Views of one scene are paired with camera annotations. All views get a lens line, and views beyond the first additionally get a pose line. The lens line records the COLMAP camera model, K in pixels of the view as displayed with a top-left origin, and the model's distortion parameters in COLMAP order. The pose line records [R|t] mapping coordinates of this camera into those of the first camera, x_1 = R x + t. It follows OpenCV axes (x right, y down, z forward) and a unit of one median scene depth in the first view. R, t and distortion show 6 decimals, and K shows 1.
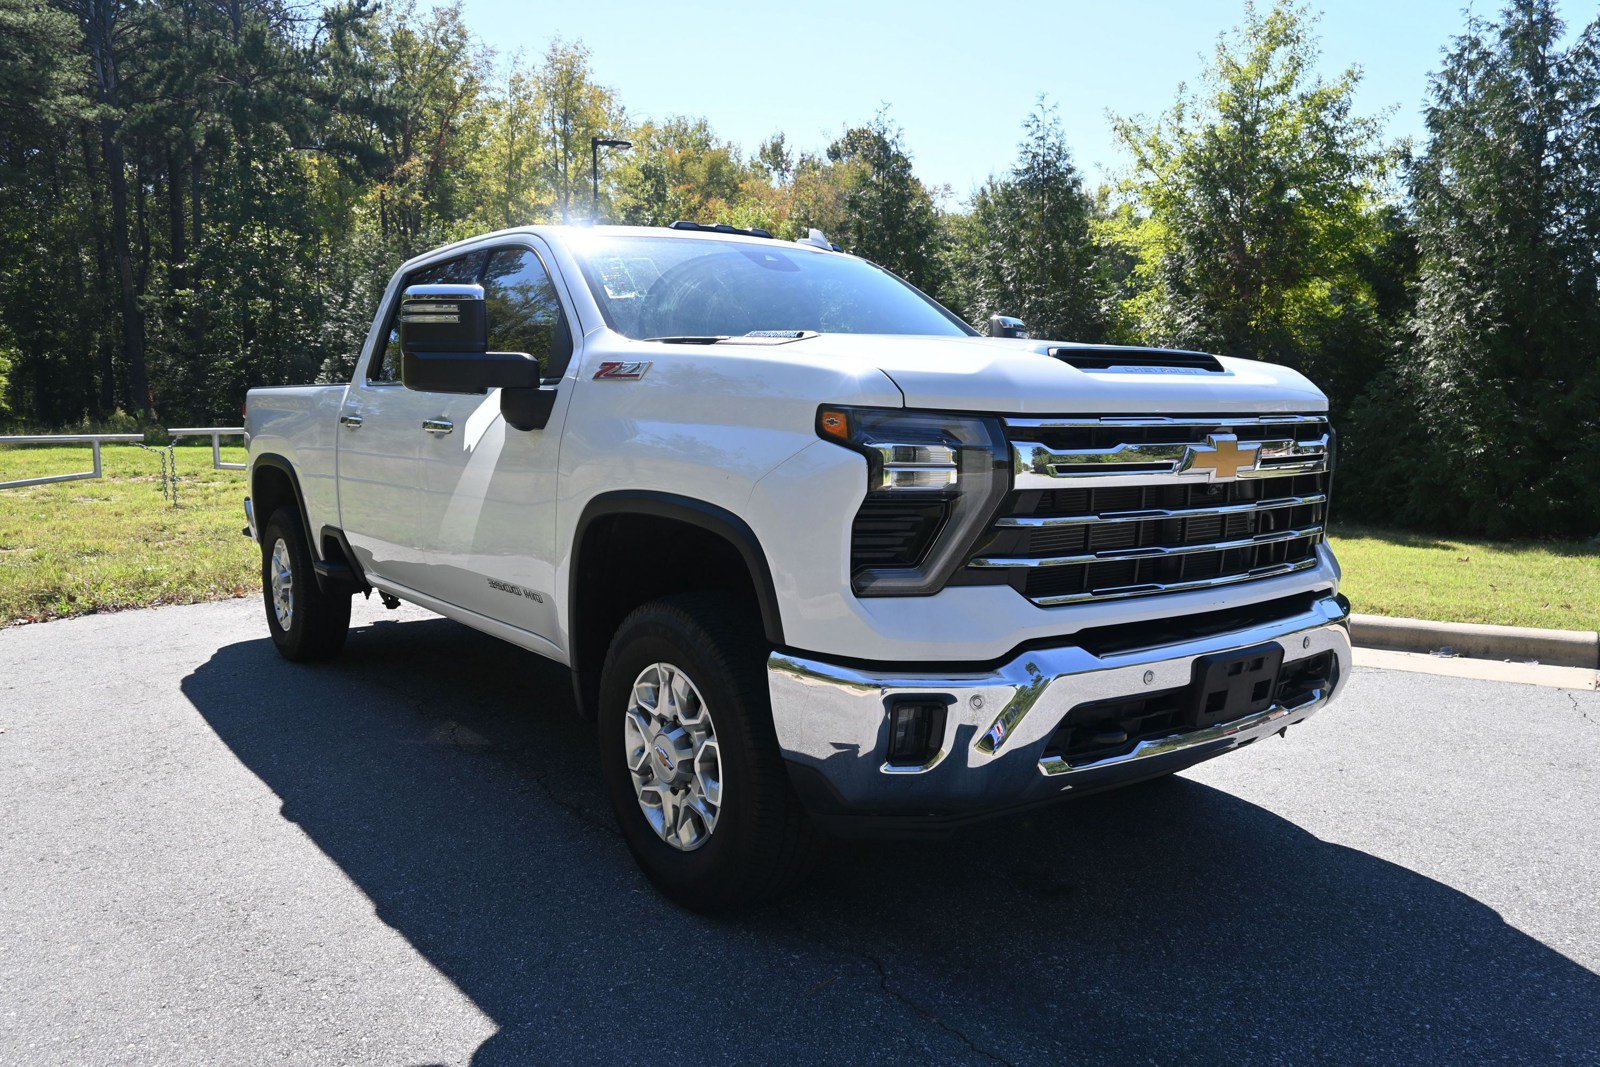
lens RADIAL K [[1193.6, 0, 800.0], [0, 1193.6, 533.5], [0, 0, 1]] dist [0.001437, -0.004807]
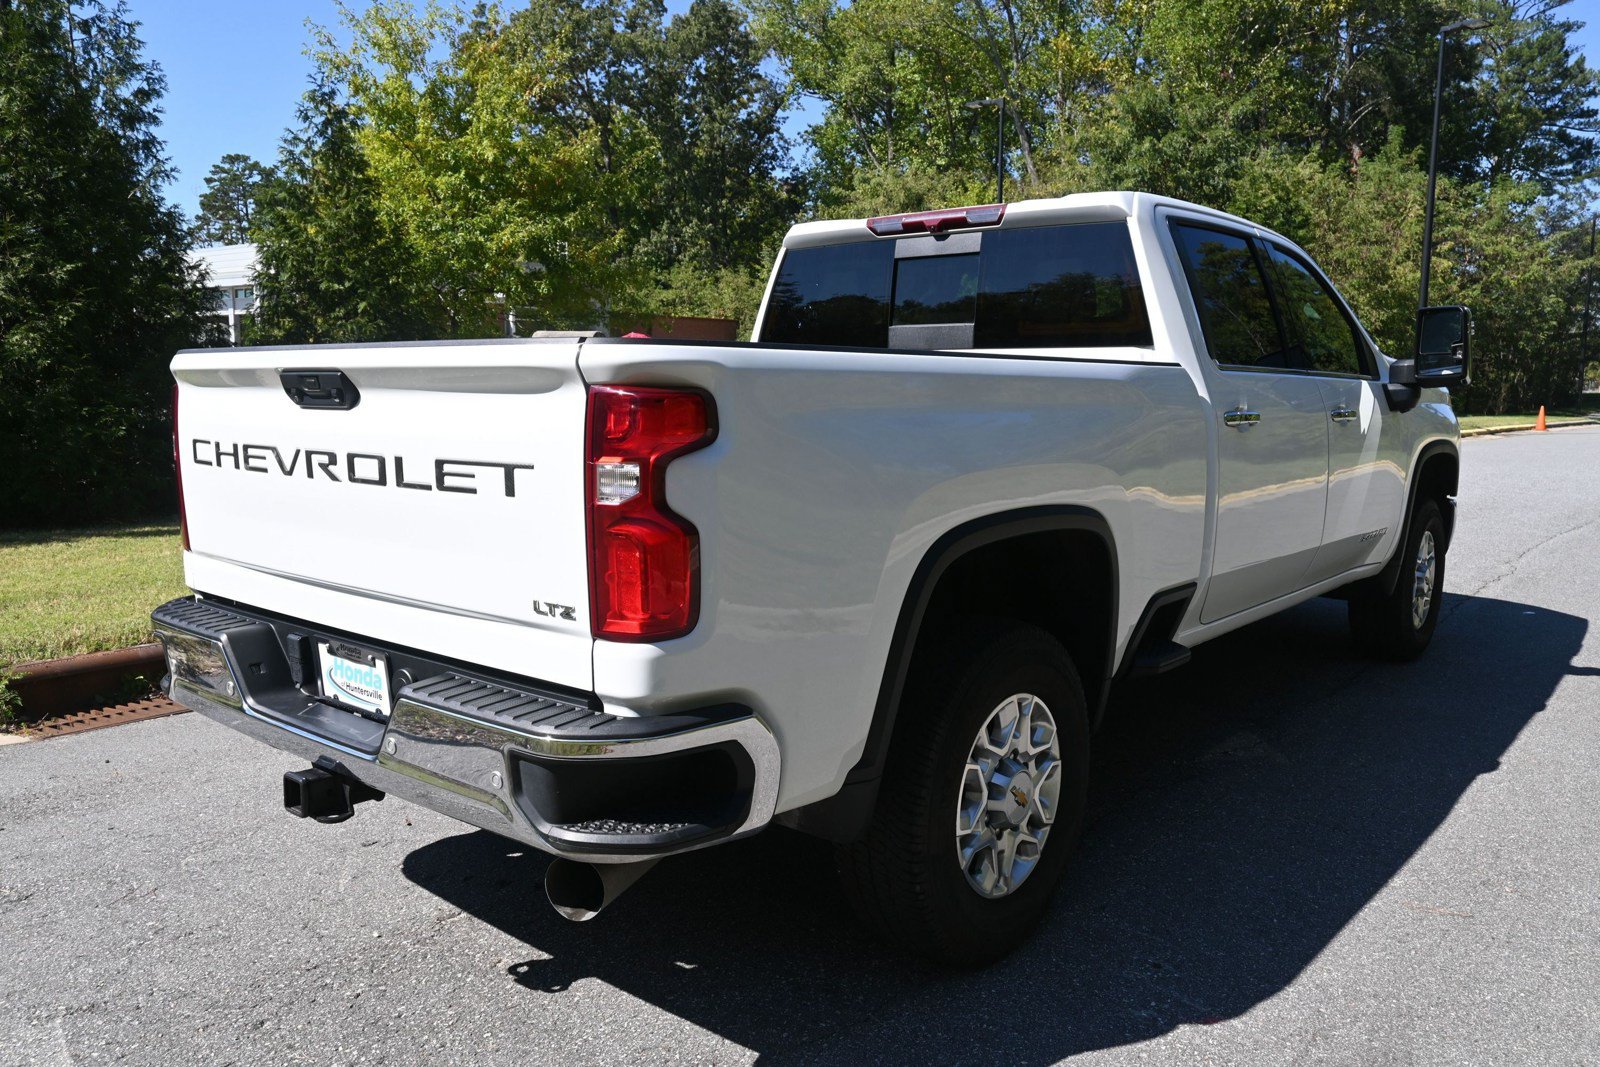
lens RADIAL K [[1193.6, 0, 800.0], [0, 1193.6, 533.5], [0, 0, 1]] dist [0.001437, -0.004807]
pose [[-0.232263, -0.121040, 0.965092, -0.365867], [0.098695, 0.984173, 0.147185, -0.056528], [-0.967633, 0.129436, -0.216641, 0.507770]]
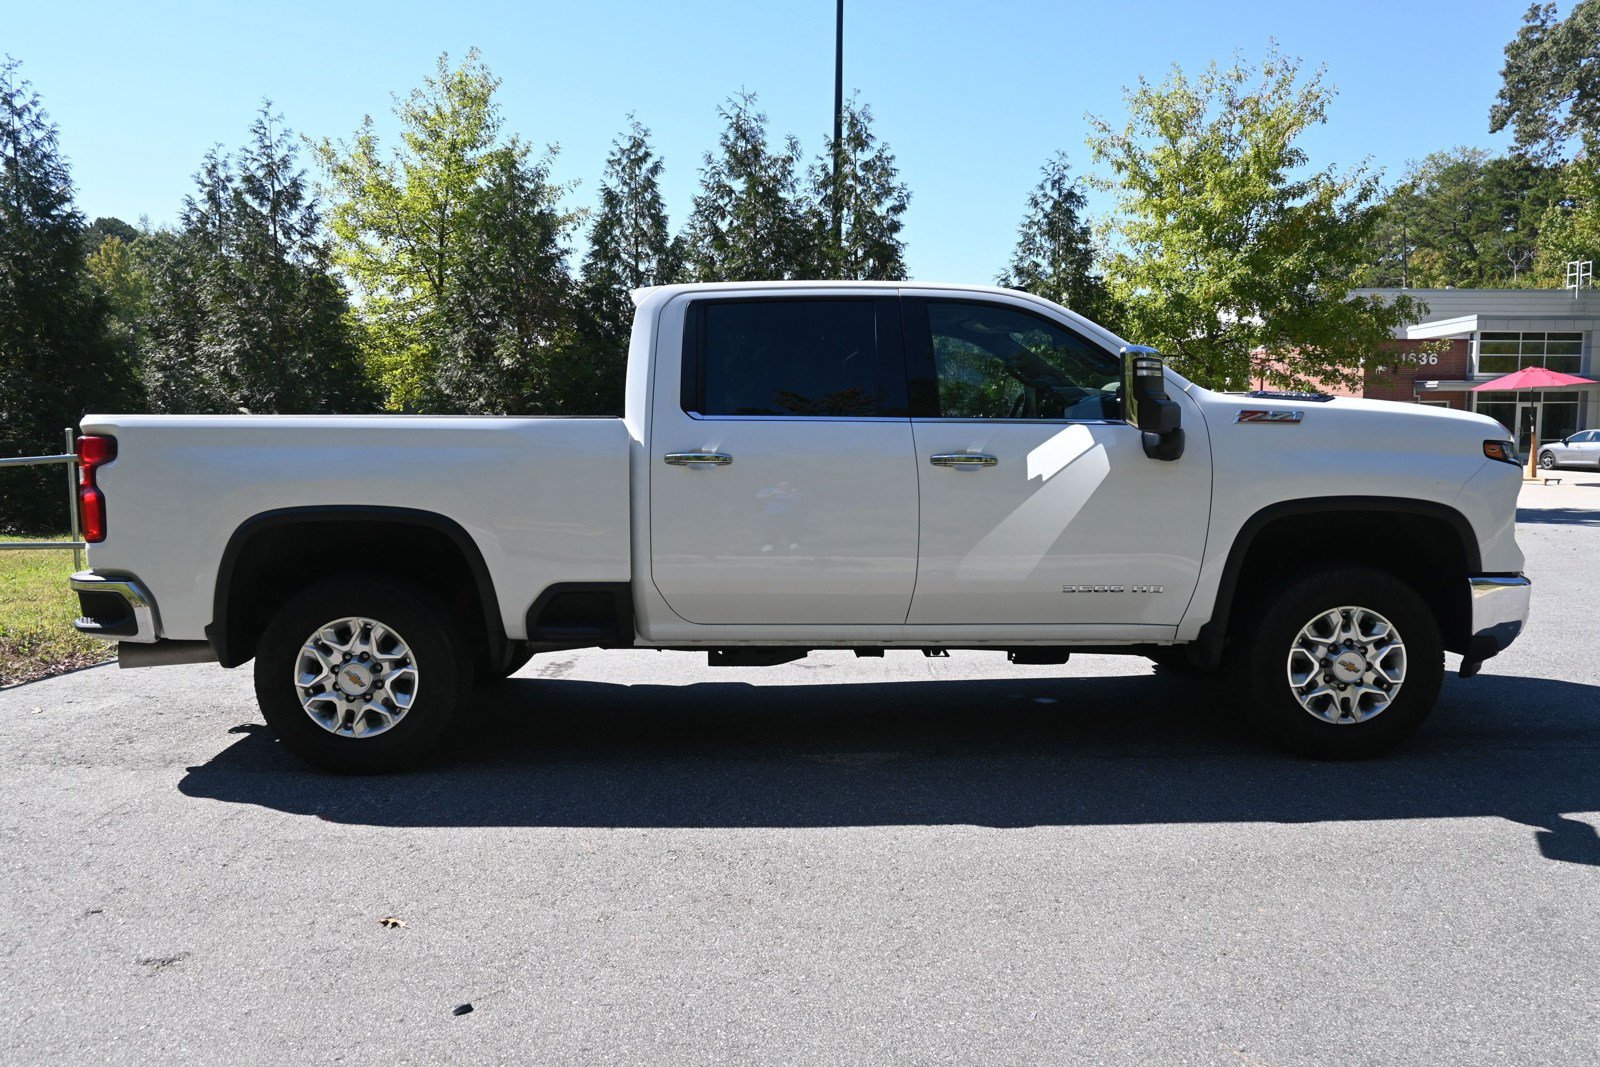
lens RADIAL K [[1193.6, 0, 800.0], [0, 1193.6, 533.5], [0, 0, 1]] dist [0.001437, -0.004807]
pose [[0.579148, -0.074154, 0.811843, -0.382840], [0.087613, 0.995748, 0.028451, -0.019855], [-0.810501, 0.054651, 0.583183, 0.142532]]
